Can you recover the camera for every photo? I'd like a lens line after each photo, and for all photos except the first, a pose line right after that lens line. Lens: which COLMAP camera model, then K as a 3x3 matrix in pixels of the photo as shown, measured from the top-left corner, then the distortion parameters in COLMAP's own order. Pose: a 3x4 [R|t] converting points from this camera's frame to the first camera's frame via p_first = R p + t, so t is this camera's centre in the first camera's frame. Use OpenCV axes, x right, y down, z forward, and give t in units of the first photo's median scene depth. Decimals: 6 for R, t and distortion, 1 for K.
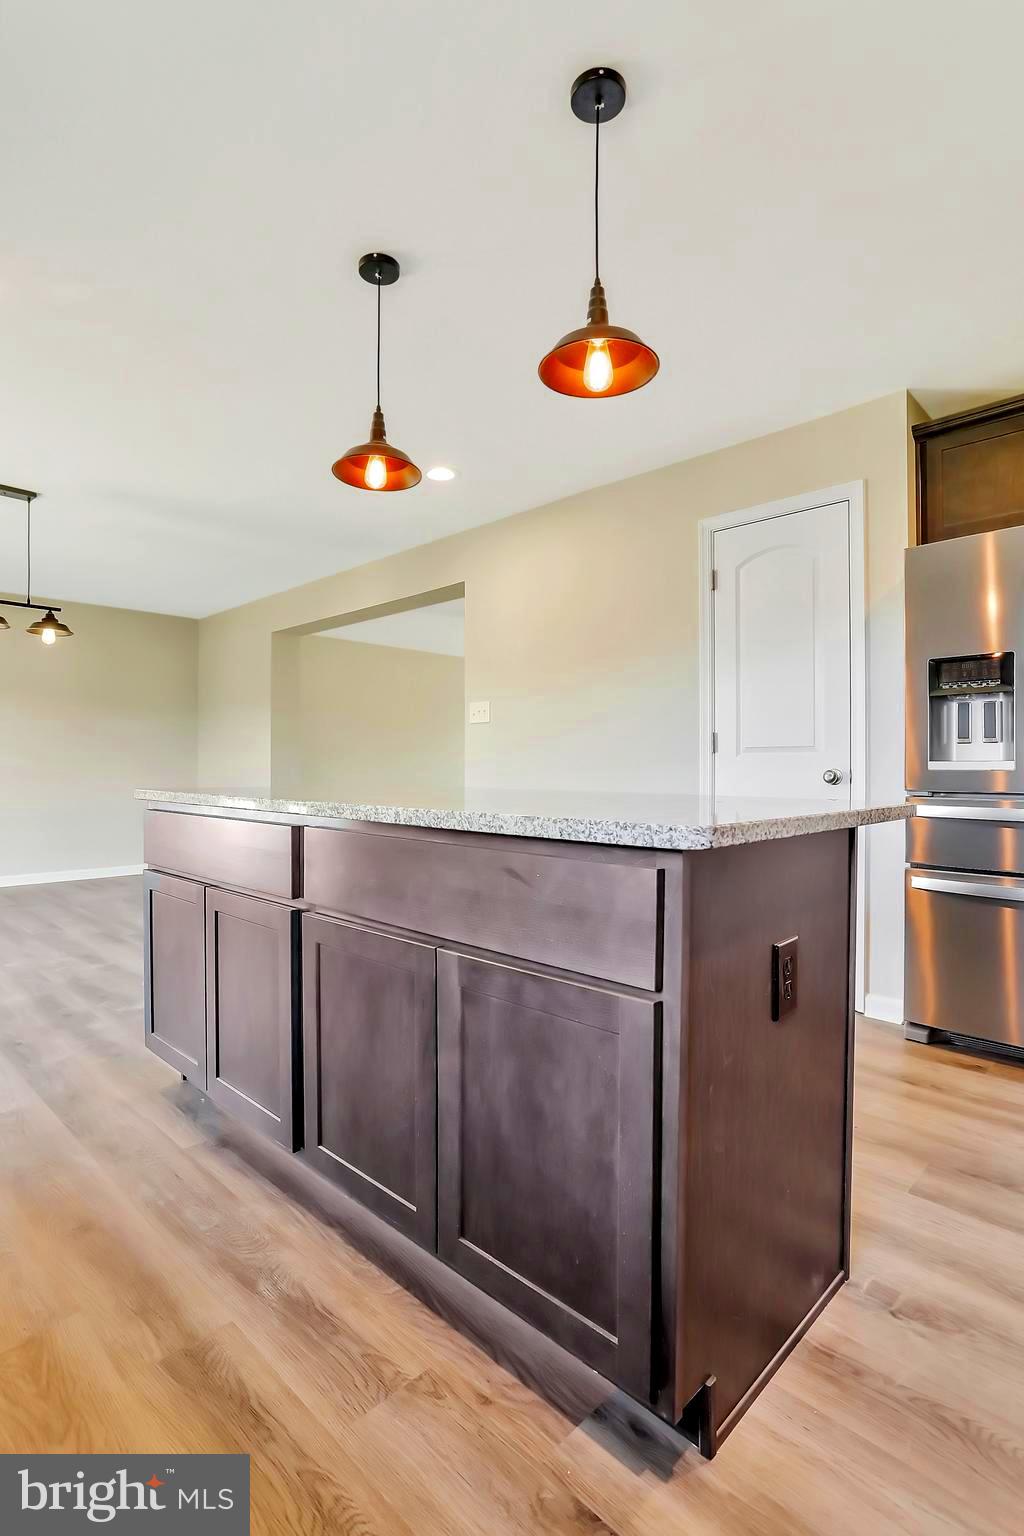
lens RADIAL K [[758.4, 0, 508.5], [0, 758.4, 768.9], [0, 0, 1]] dist [-0.043855, 0.020600]
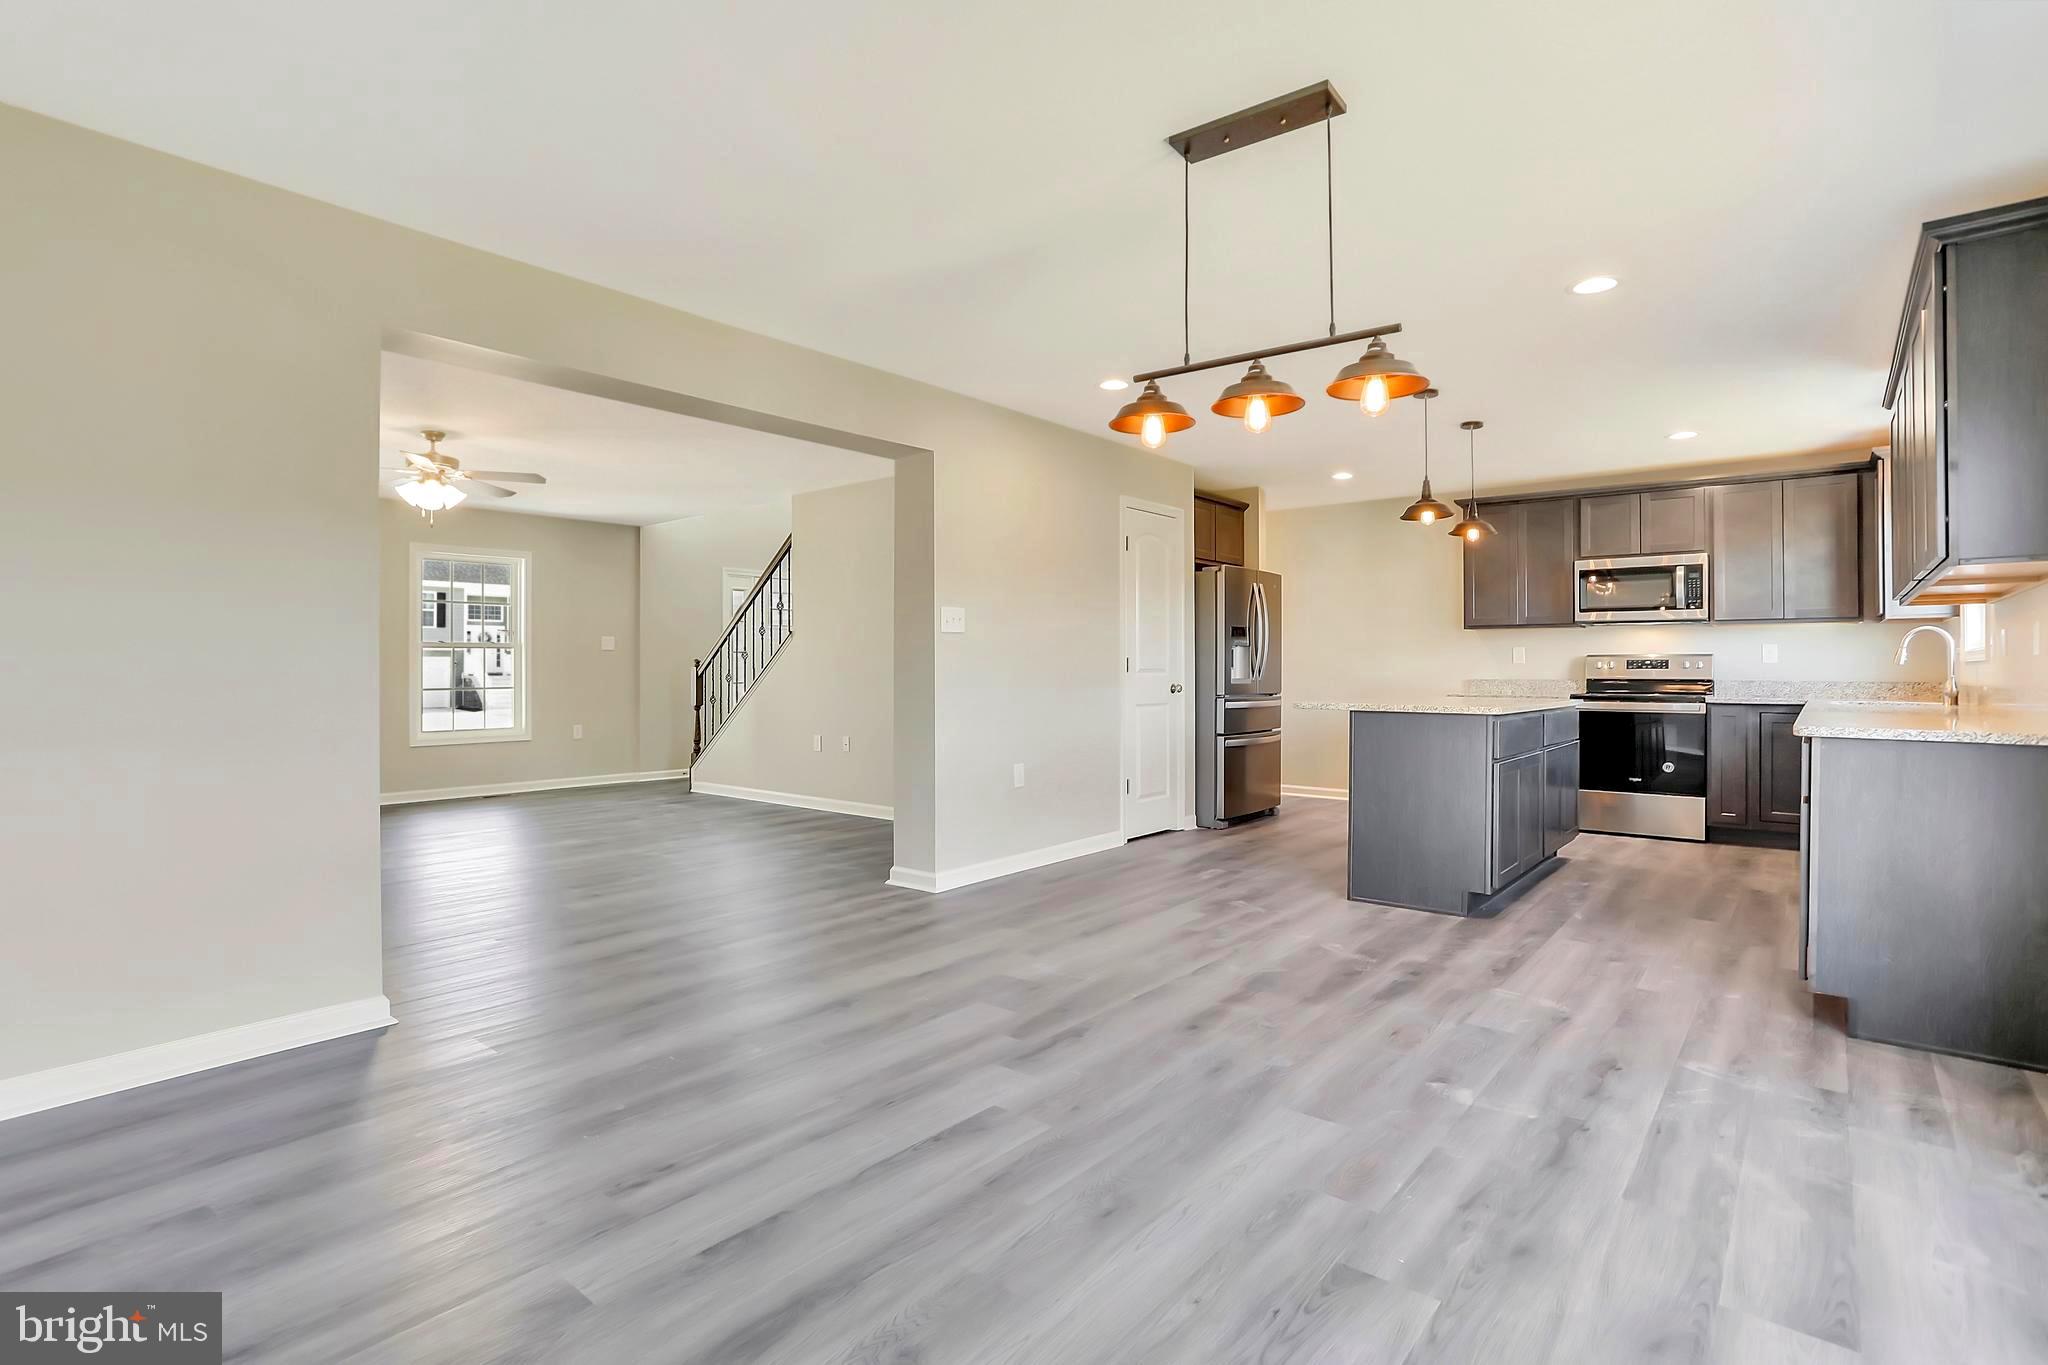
lens RADIAL K [[1011.2, 0, 1024.5], [0, 1011.2, 672.4], [0, 0, 1]] dist [-0.043855, 0.020600]
pose [[-0.097450, -0.004073, 0.995232, -1.682650], [0.003373, 0.999985, 0.004422, -0.033605], [-0.995235, 0.003788, -0.097435, 1.532766]]
